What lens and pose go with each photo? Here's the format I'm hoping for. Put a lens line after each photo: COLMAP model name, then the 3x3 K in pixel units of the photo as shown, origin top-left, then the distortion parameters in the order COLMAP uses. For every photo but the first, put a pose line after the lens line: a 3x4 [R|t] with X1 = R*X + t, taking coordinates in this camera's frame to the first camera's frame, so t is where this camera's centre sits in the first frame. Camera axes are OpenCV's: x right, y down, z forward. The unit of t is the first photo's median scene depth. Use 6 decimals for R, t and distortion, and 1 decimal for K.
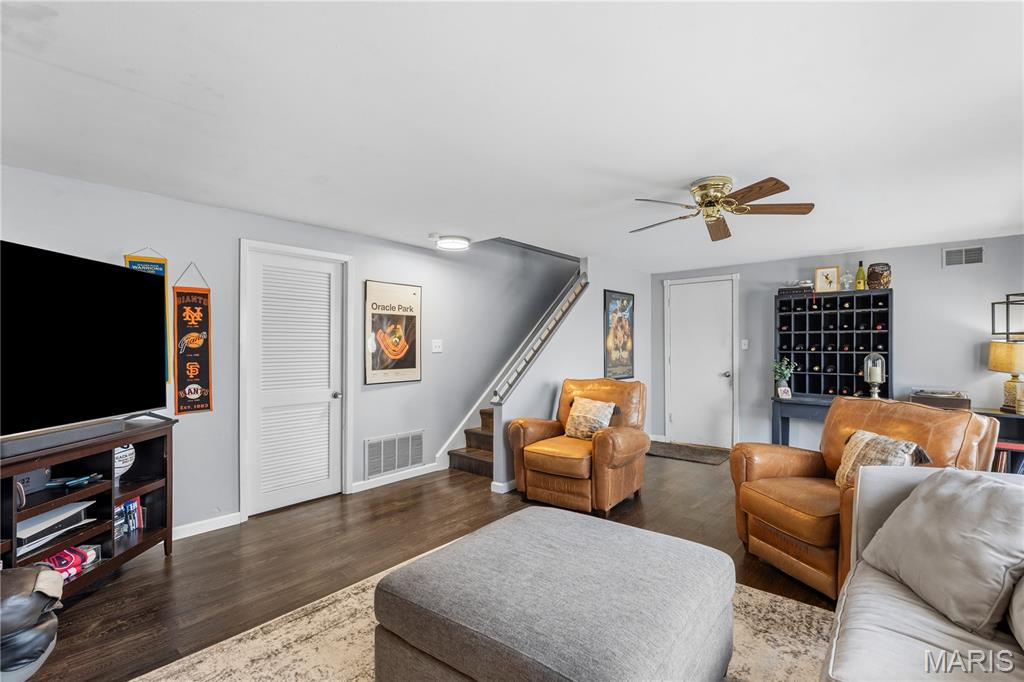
lens RADIAL K [[469.5, 0, 514.5], [0, 469.5, 342.7], [0, 0, 1]] dist [0.004109, 0.000136]
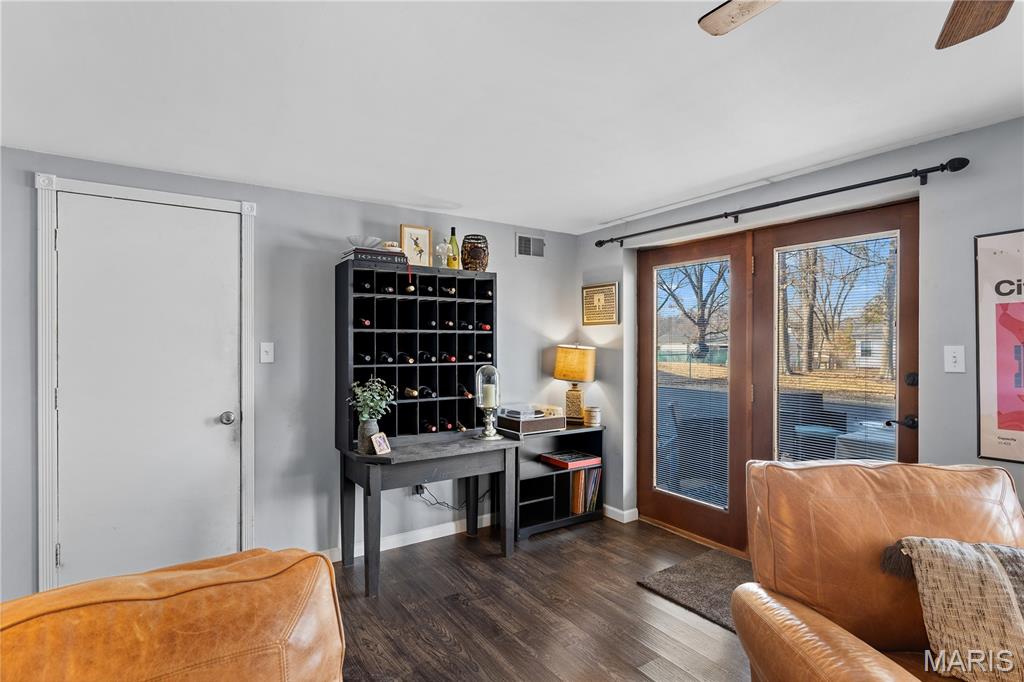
lens RADIAL K [[498.9, 0, 514.3], [0, 498.9, 337.2], [0, 0, 1]] dist [-0.002288, -0.000584]
pose [[0.272867, 0.012340, 0.961973, 0.072697], [-0.004158, 0.999924, -0.011648, -0.007789], [-0.962043, -0.000821, 0.272897, 0.704512]]
